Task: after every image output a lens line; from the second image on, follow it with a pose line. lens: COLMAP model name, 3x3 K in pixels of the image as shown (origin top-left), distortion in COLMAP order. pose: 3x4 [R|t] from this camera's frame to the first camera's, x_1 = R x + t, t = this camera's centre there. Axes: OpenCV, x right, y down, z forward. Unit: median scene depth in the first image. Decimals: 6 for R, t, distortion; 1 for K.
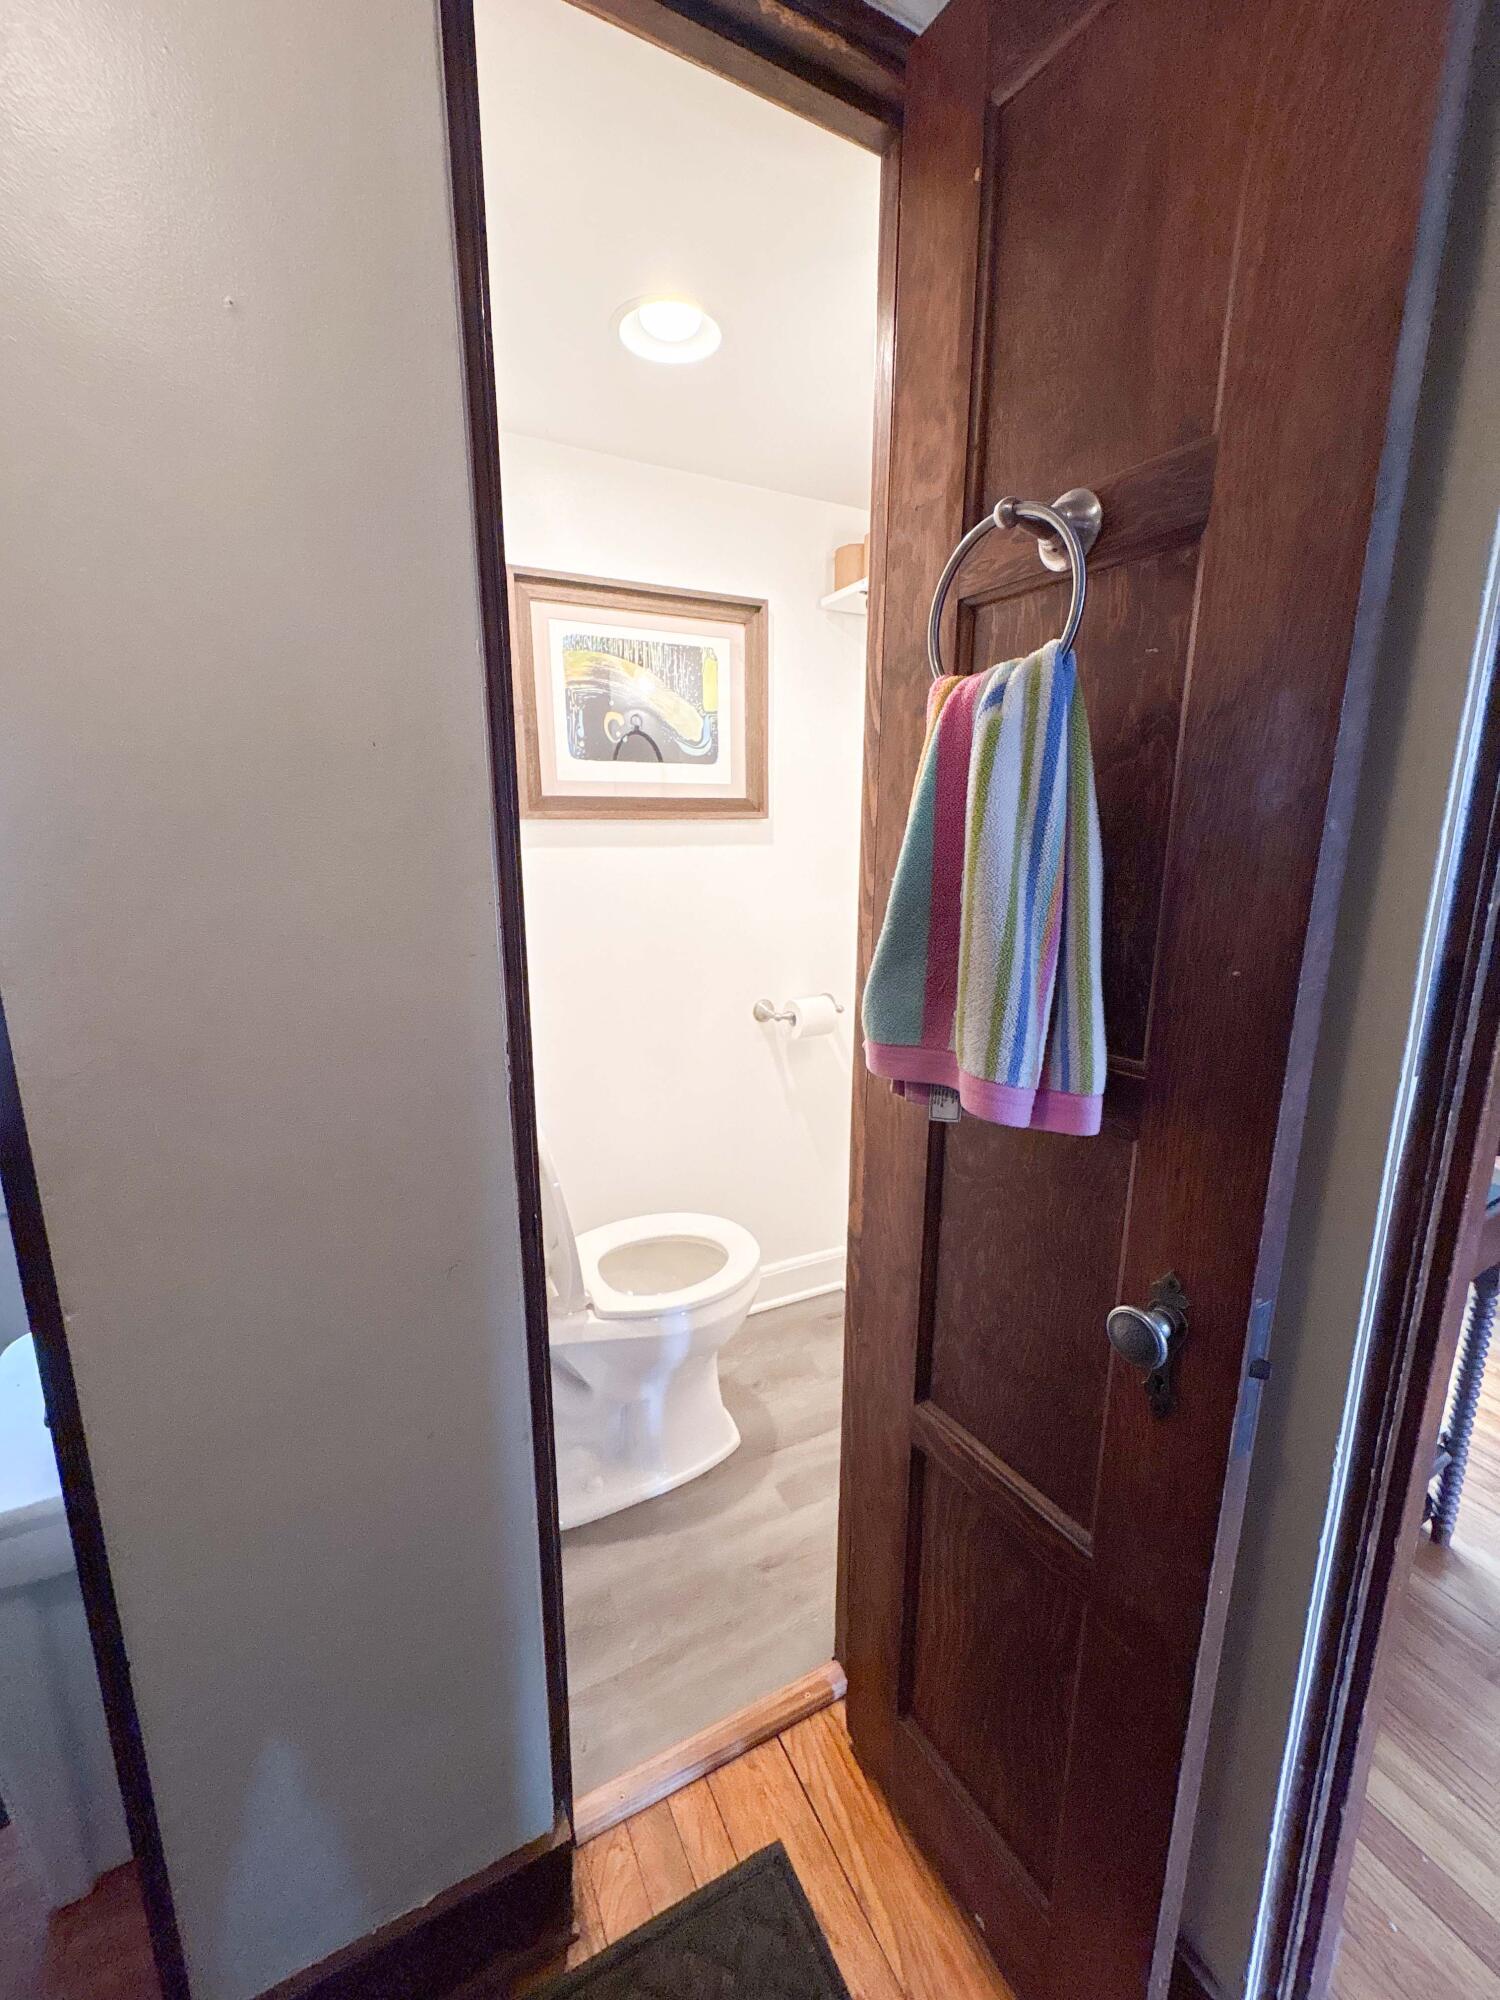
lens RADIAL K [[798.7, 0, 754.2], [0, 798.7, 1001.2], [0, 0, 1]] dist [0.001108, 0.000214]
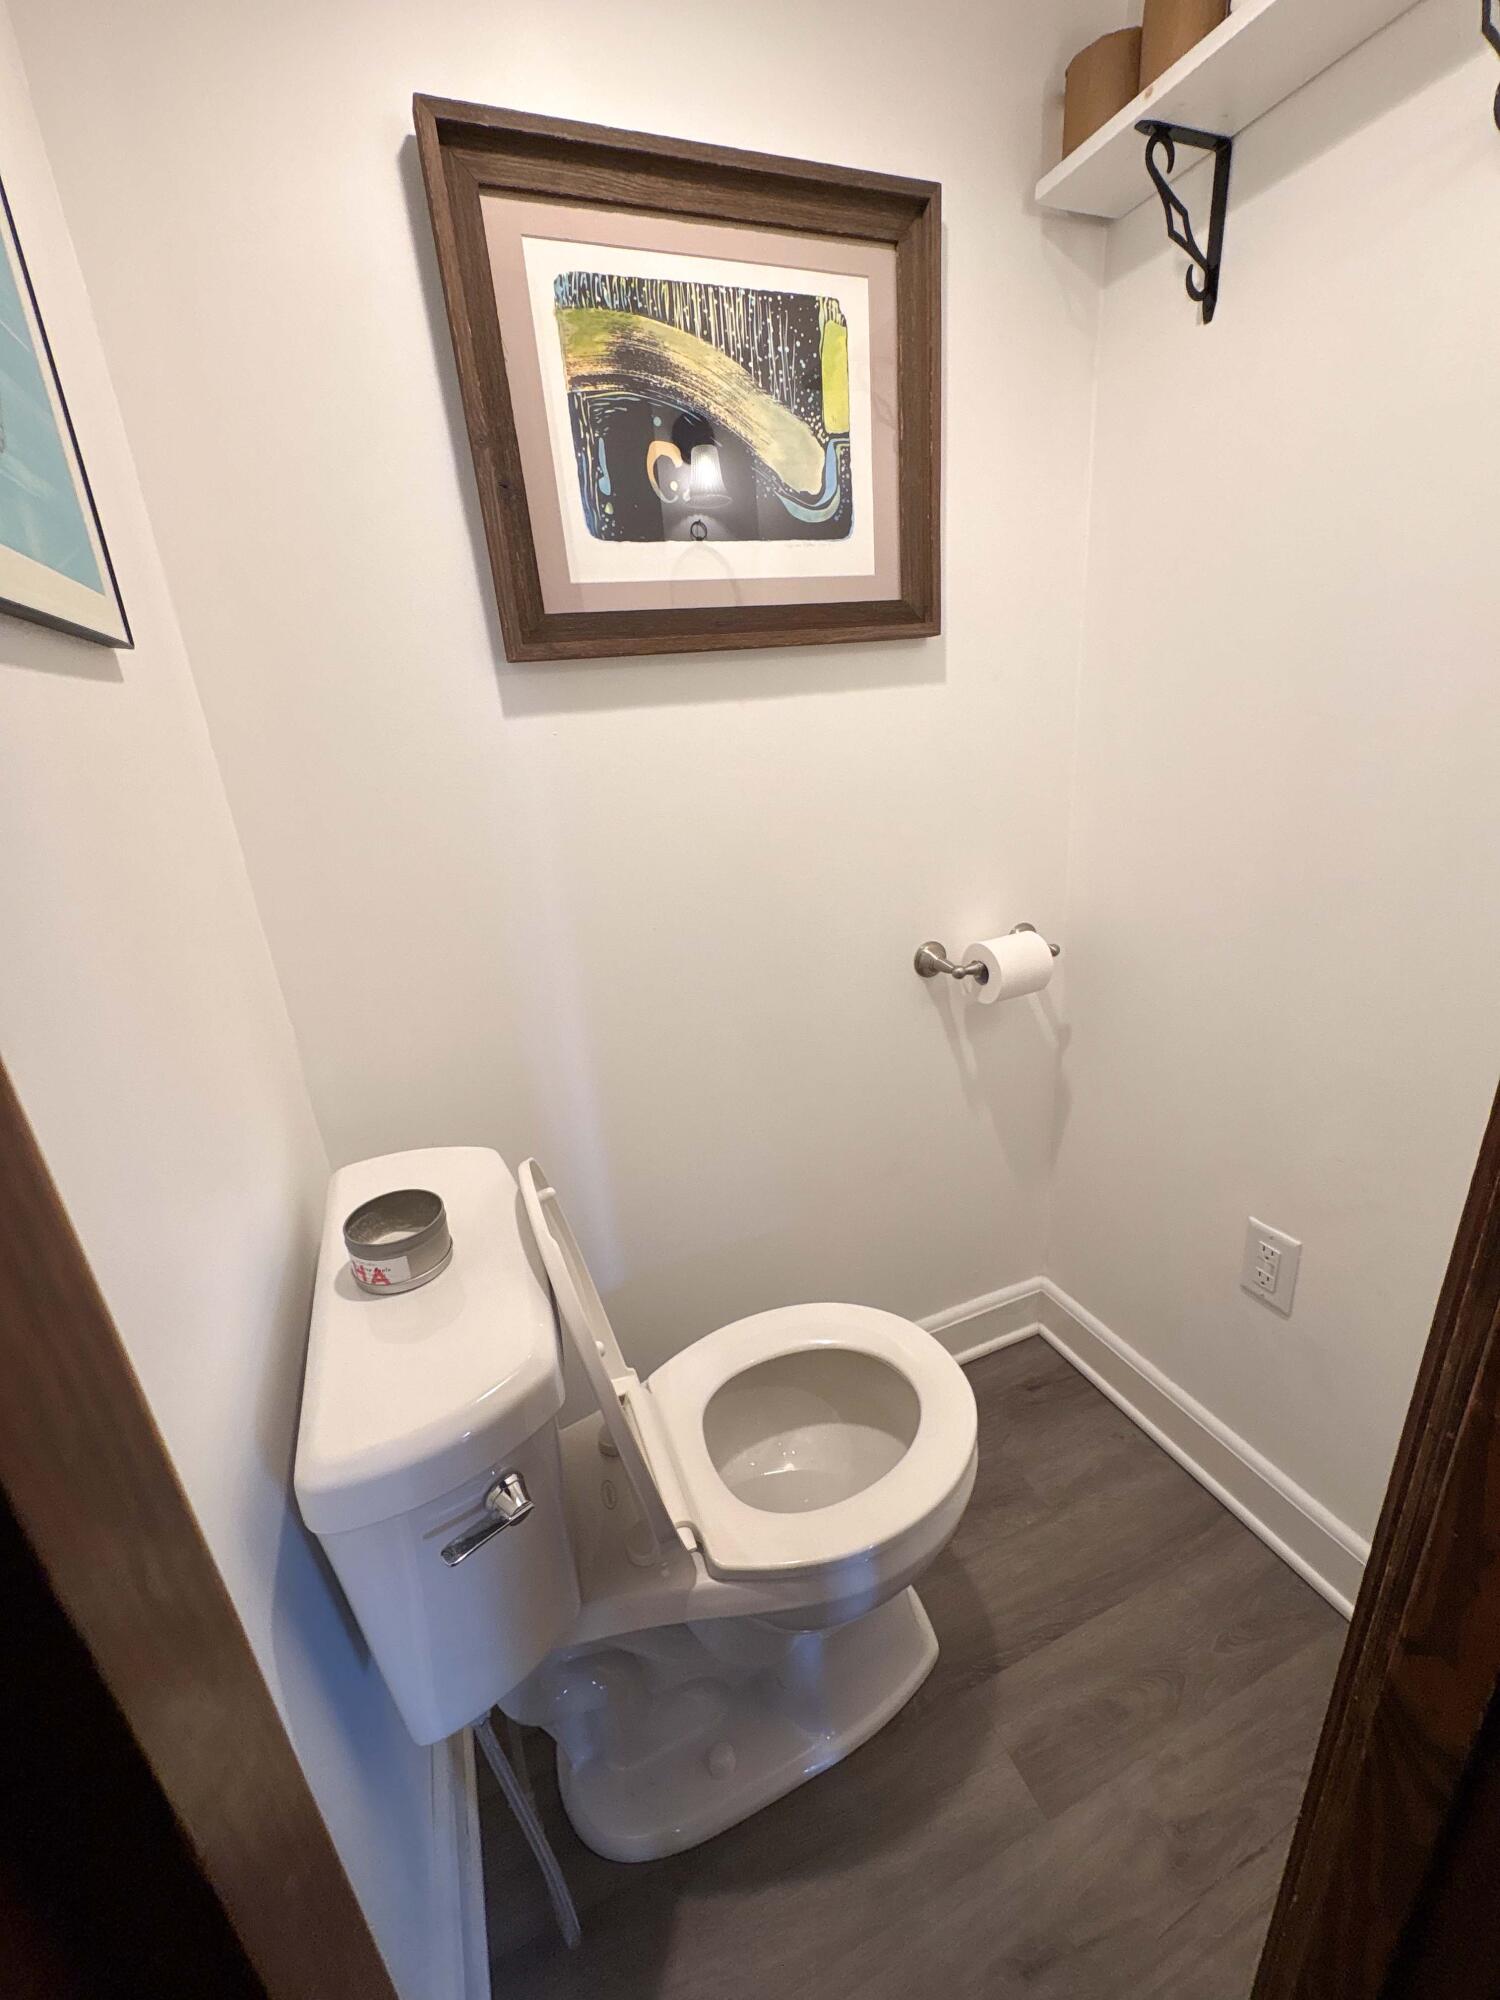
lens RADIAL K [[798.7, 0, 740.6], [0, 798.7, 1003.7], [0, 0, 1]] dist [0.001108, 0.000214]
pose [[0.992559, -0.042313, -0.114180, -0.074375], [0.058585, 0.987964, 0.143157, -0.058907], [0.106749, -0.148781, 0.983091, 0.398551]]
